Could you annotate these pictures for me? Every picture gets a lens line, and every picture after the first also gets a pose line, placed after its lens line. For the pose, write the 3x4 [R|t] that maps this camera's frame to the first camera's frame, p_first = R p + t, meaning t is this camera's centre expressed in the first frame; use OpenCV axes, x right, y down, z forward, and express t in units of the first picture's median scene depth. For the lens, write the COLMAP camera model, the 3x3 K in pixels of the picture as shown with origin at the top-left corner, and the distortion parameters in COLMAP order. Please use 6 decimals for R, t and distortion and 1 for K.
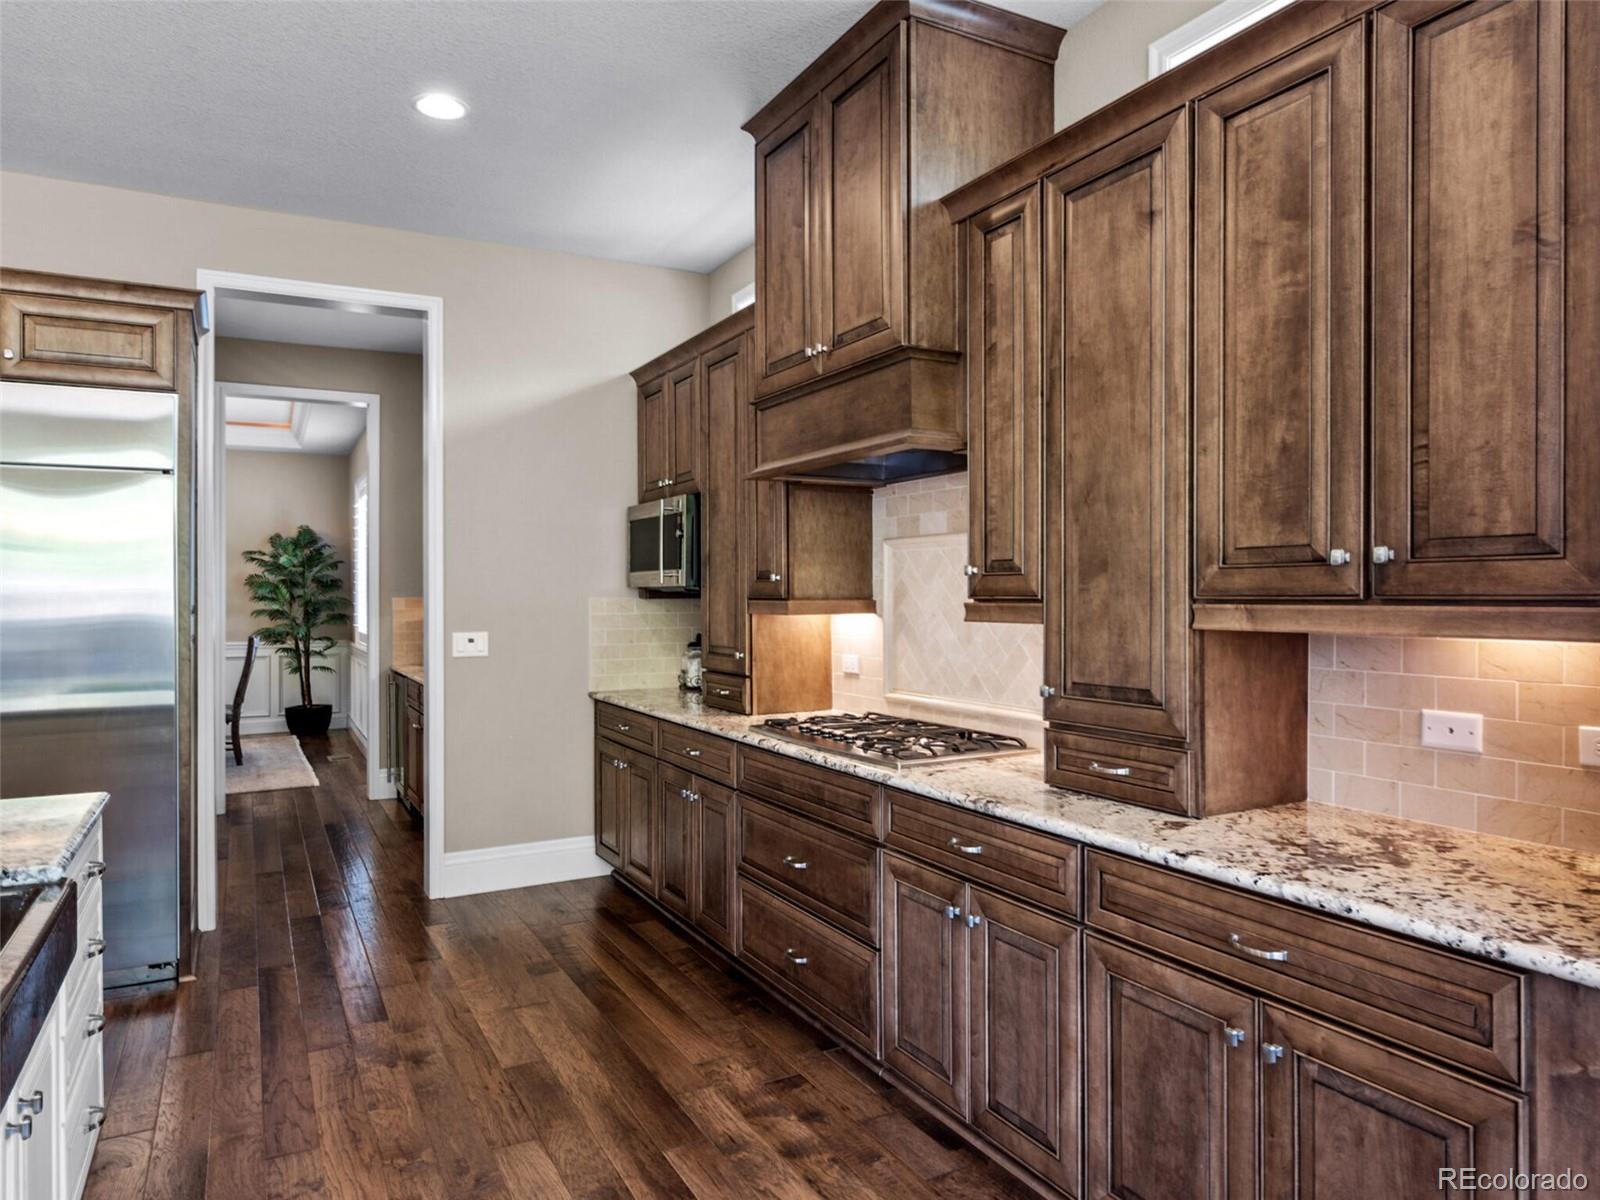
lens RADIAL K [[1031.6, 0, 794.7], [0, 1031.6, 585.3], [0, 0, 1]] dist [-0.006999, -0.004293]
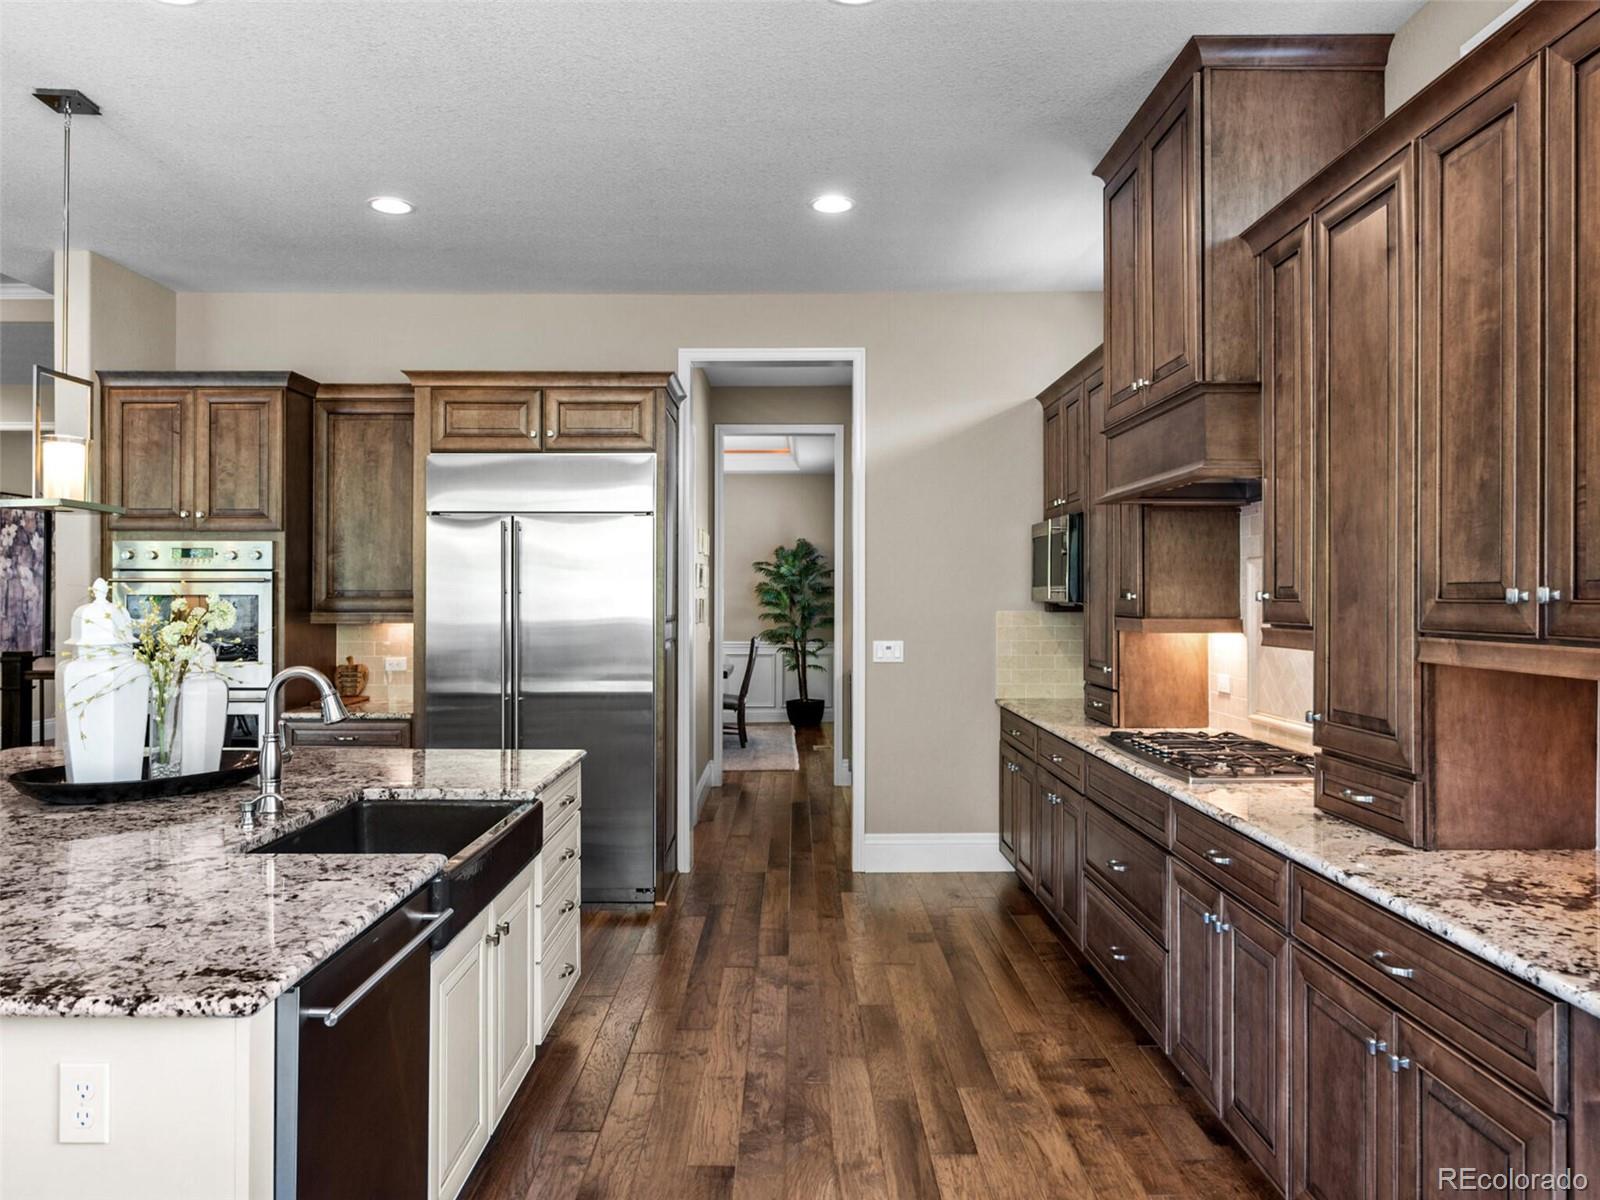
lens RADIAL K [[1091.9, 0, 790.1], [0, 1091.9, 584.4], [0, 0, 1]] dist [-0.008222, -0.003511]
pose [[0.880243, -0.000055, -0.474523, 0.268721], [-0.000697, 0.999999, -0.001409, -0.023966], [0.474523, 0.001571, 0.880242, -0.177011]]
